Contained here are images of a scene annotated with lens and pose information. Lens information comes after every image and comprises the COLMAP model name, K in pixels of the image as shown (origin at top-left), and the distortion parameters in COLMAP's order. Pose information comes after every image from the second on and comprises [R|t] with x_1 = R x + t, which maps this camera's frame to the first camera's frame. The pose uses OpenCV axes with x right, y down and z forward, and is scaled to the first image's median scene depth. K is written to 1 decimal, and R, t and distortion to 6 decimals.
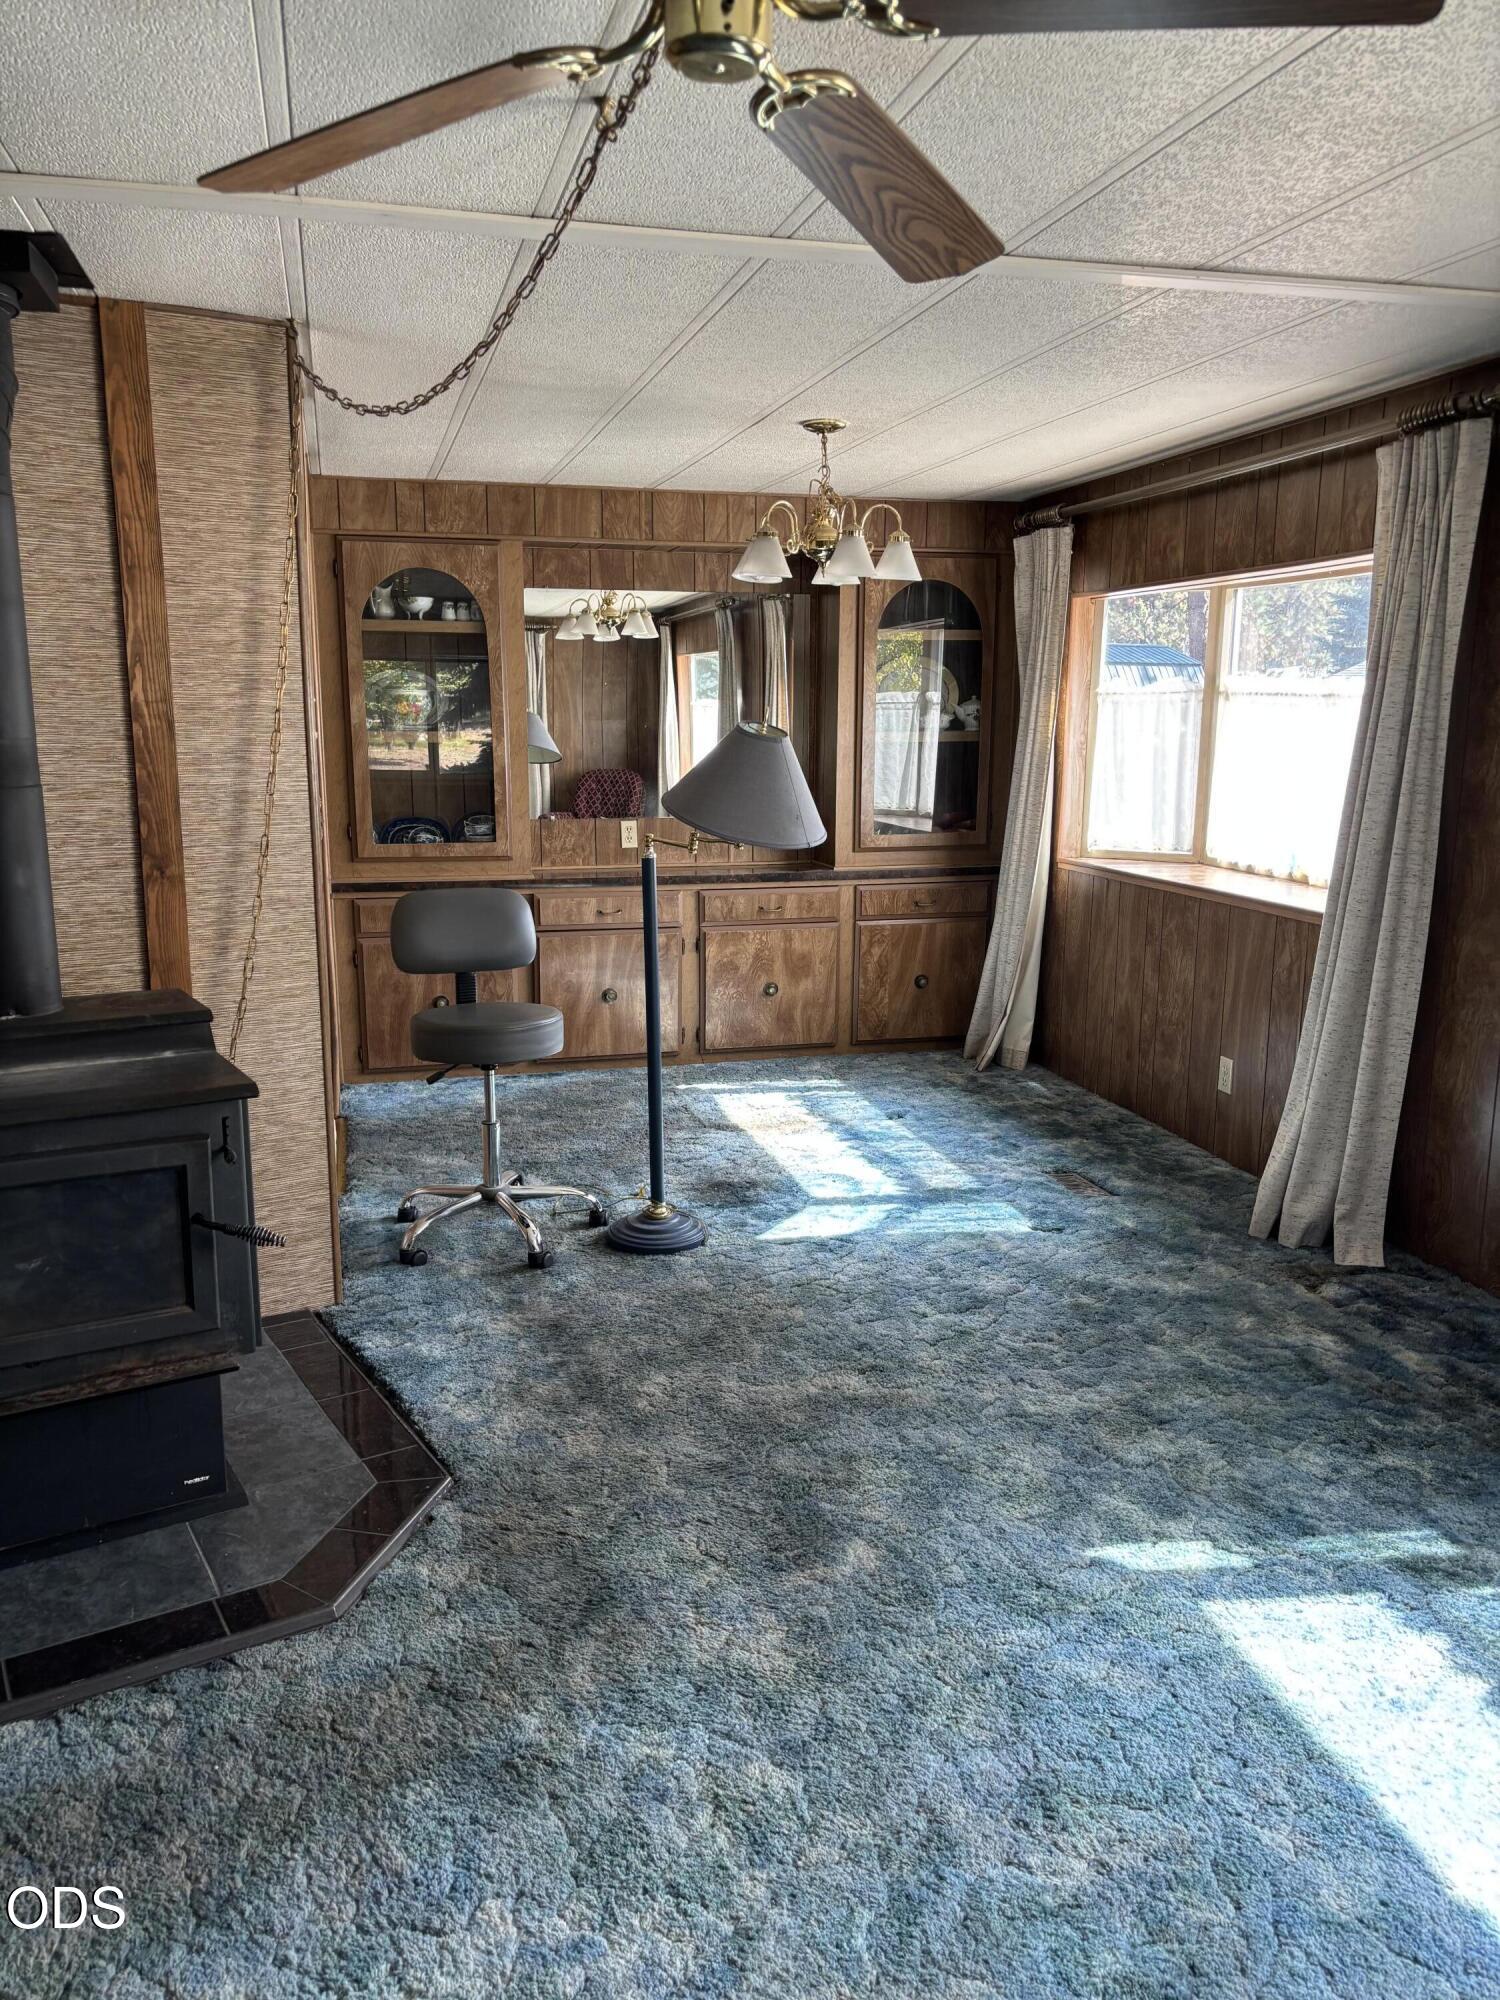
lens RADIAL K [[1500.6, 0, 750.0], [0, 1500.6, 1000.0], [0, 0, 1]] dist [0.042229, -0.036274]
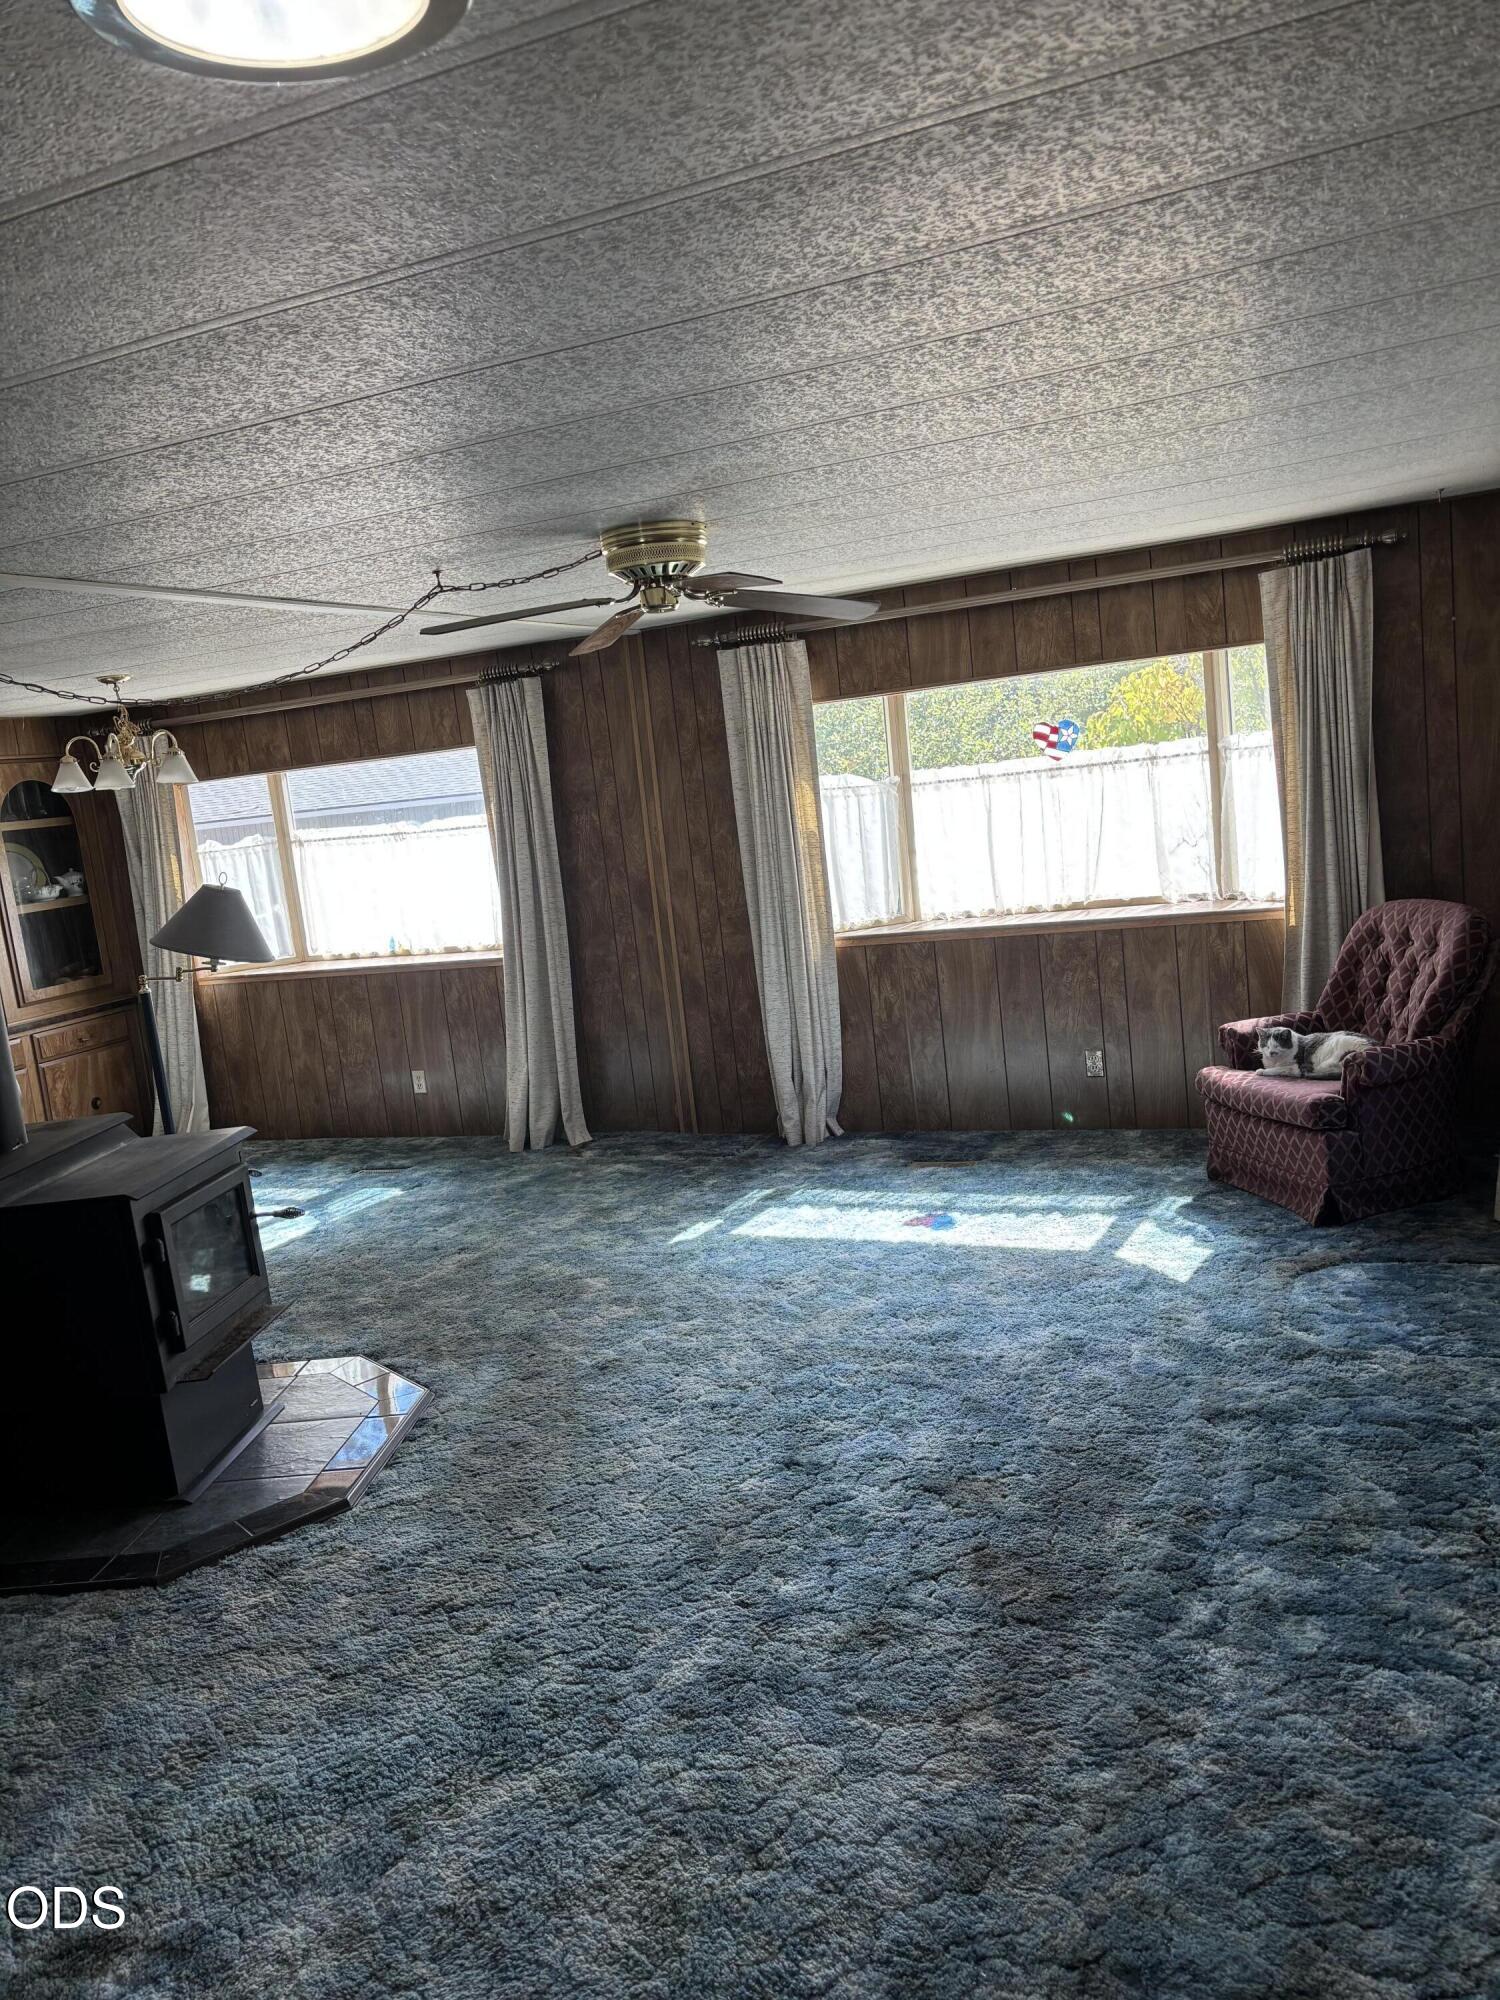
lens RADIAL K [[1500.6, 0, 750.0], [0, 1500.6, 1000.0], [0, 0, 1]] dist [0.042229, -0.036274]
pose [[0.590808, -0.188756, 0.784421, -0.945476], [0.264005, 0.963953, 0.033115, 0.011576], [-0.762396, 0.187527, 0.619344, -0.297956]]
